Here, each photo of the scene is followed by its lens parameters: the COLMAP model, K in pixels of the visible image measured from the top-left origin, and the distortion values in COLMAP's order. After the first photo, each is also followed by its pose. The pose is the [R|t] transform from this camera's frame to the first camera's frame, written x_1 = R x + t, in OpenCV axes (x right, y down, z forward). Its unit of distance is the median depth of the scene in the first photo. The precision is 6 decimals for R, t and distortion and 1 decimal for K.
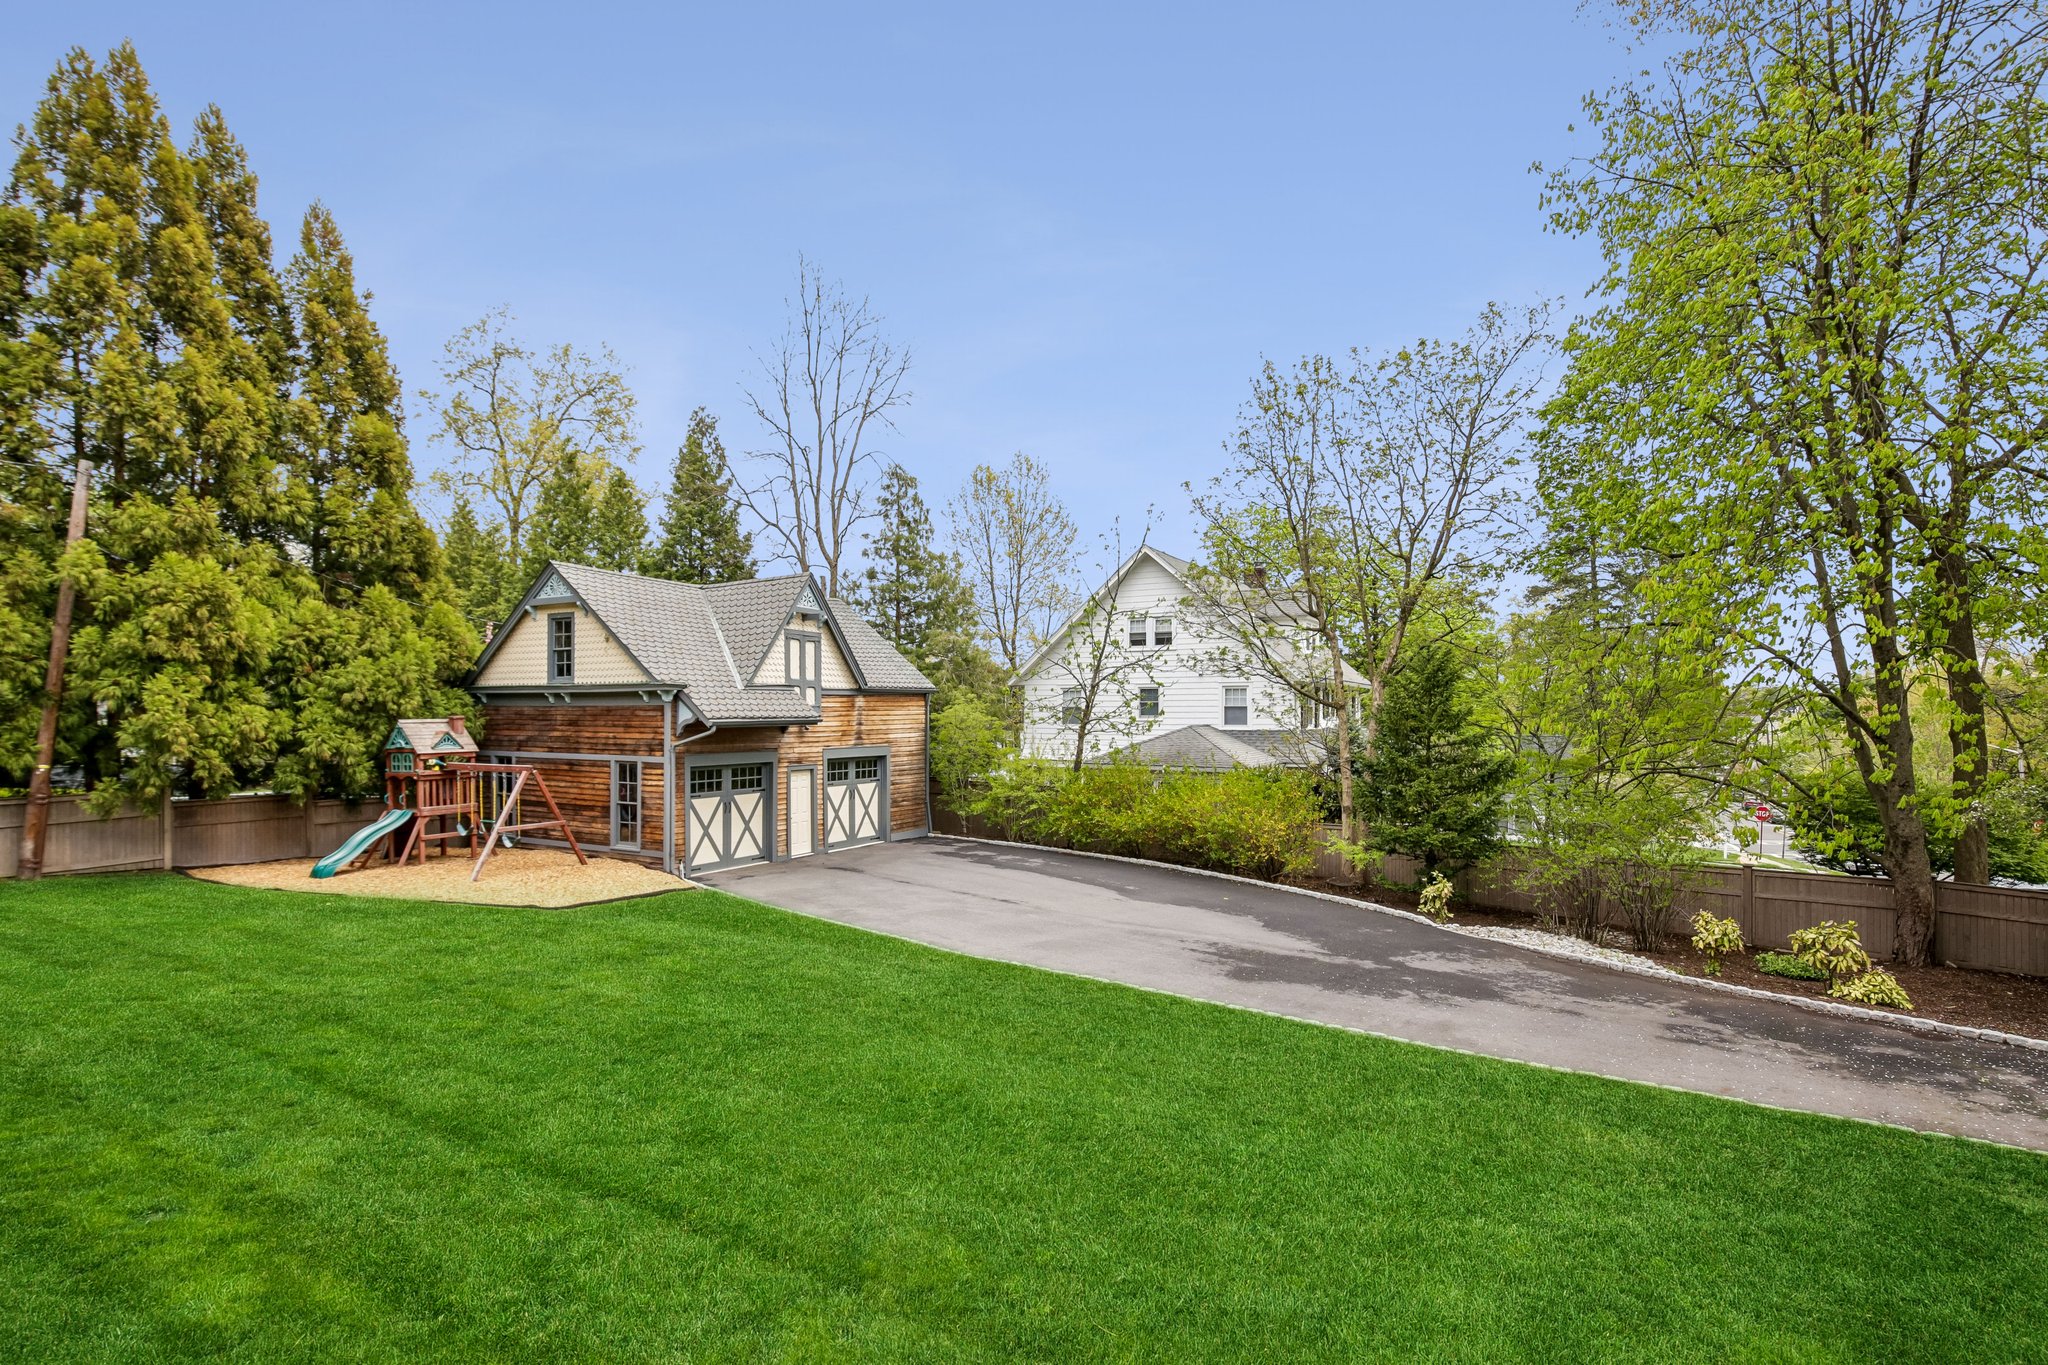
lens RADIAL K [[978.0, 0, 1024.0], [0, 978.0, 682.5], [0, 0, 1]] dist [-0.036628, 0.000012]
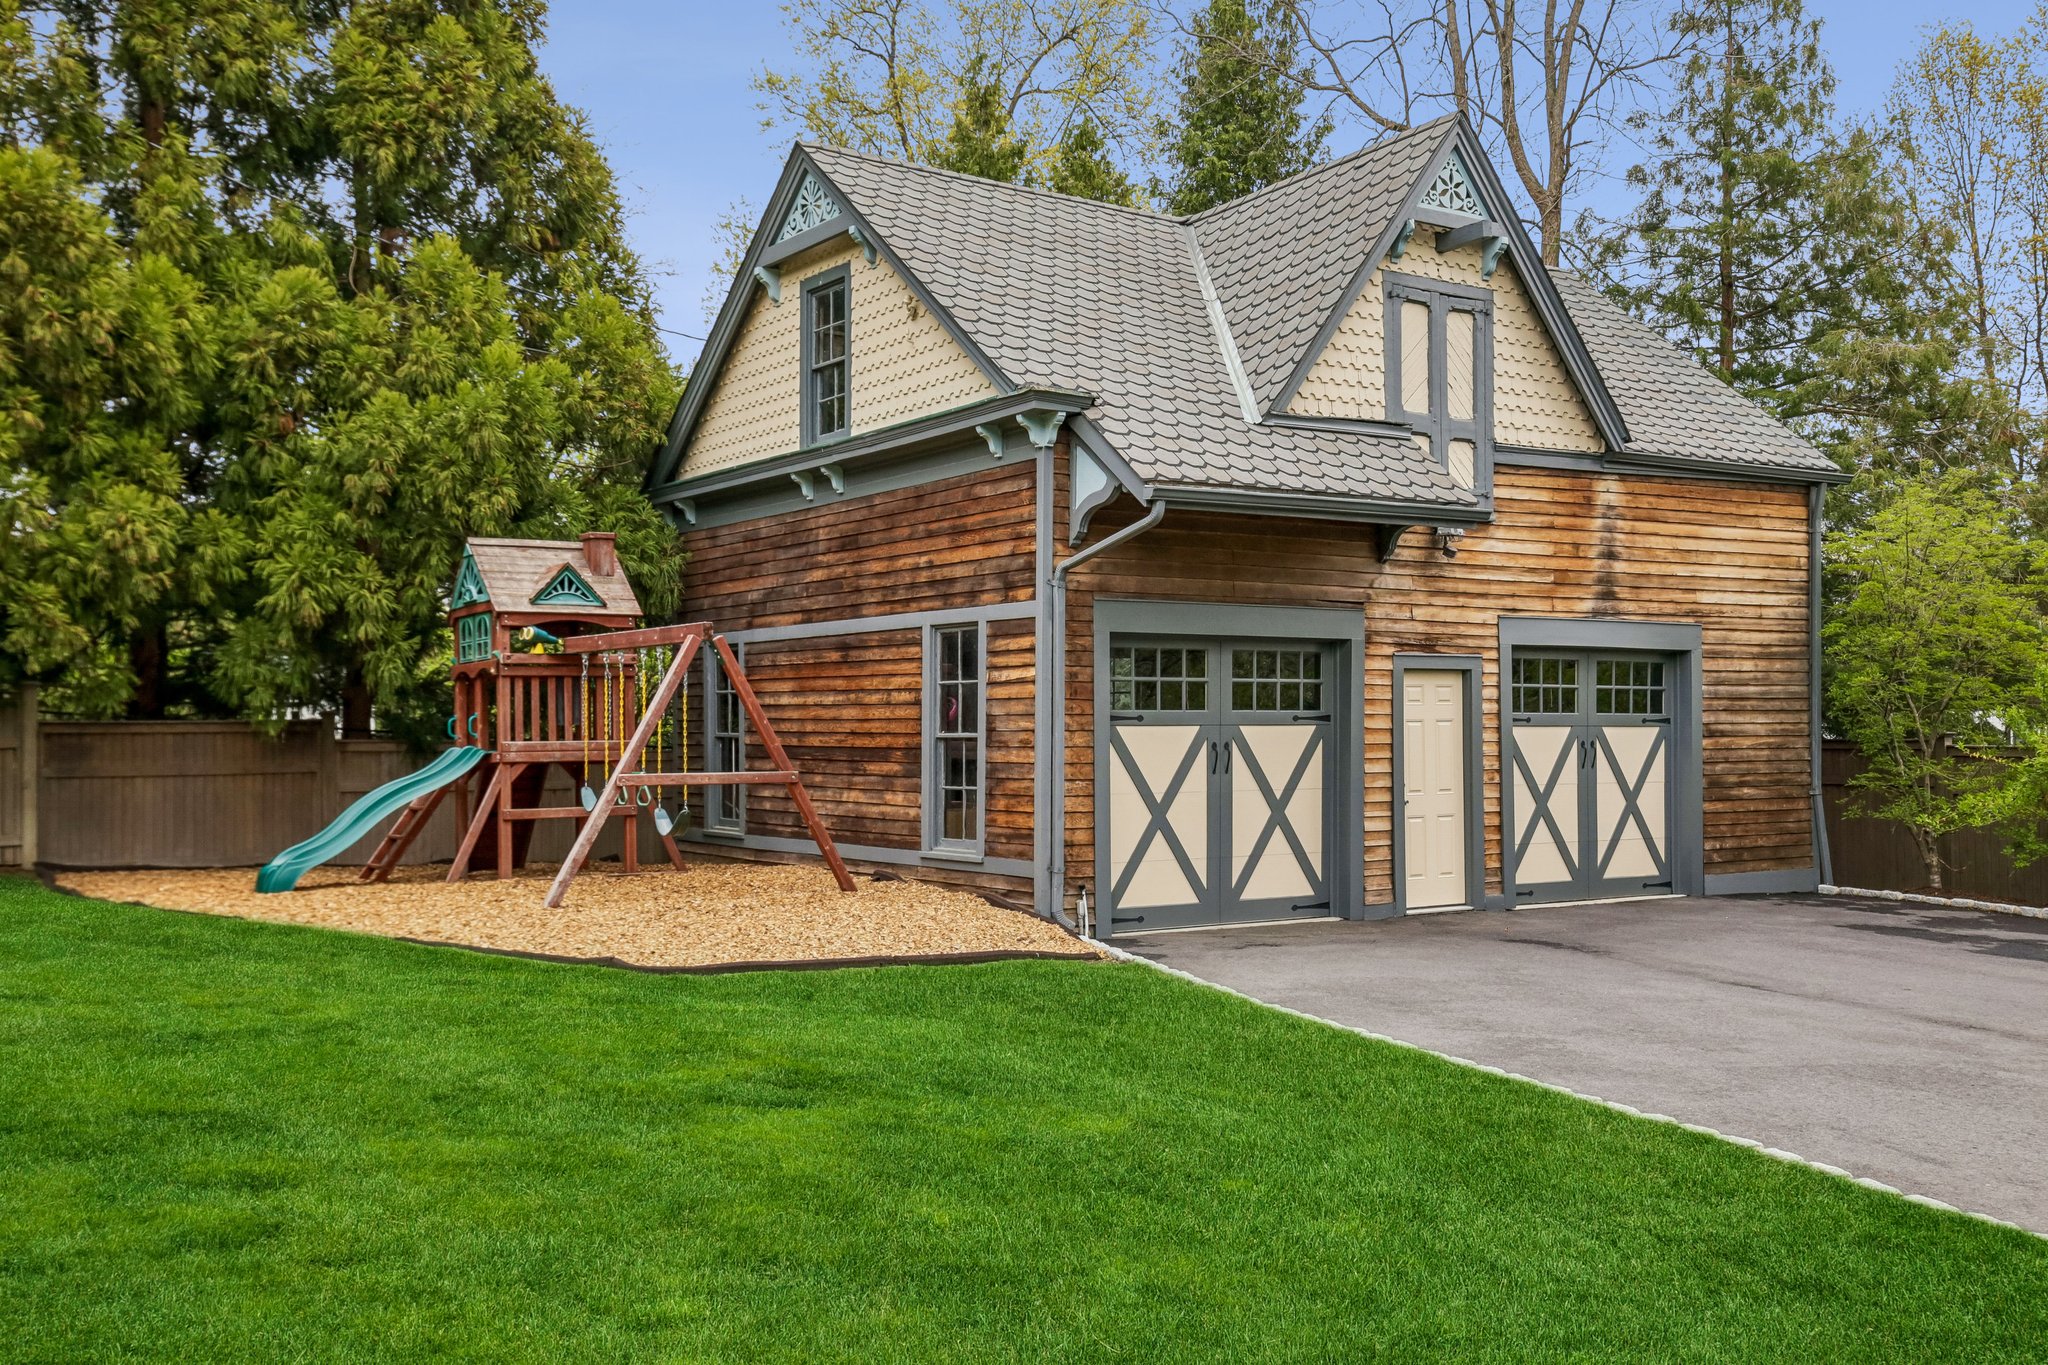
lens RADIAL K [[2035.3, 0, 1025.2], [0, 2035.3, 716.9], [0, 0, 1]] dist [0.040186, 0.012743]
pose [[0.895608, 0.000787, -0.444843, -0.034901], [0.016111, 0.999285, 0.034205, 0.085143], [0.444552, -0.037801, 0.894955, 0.292613]]
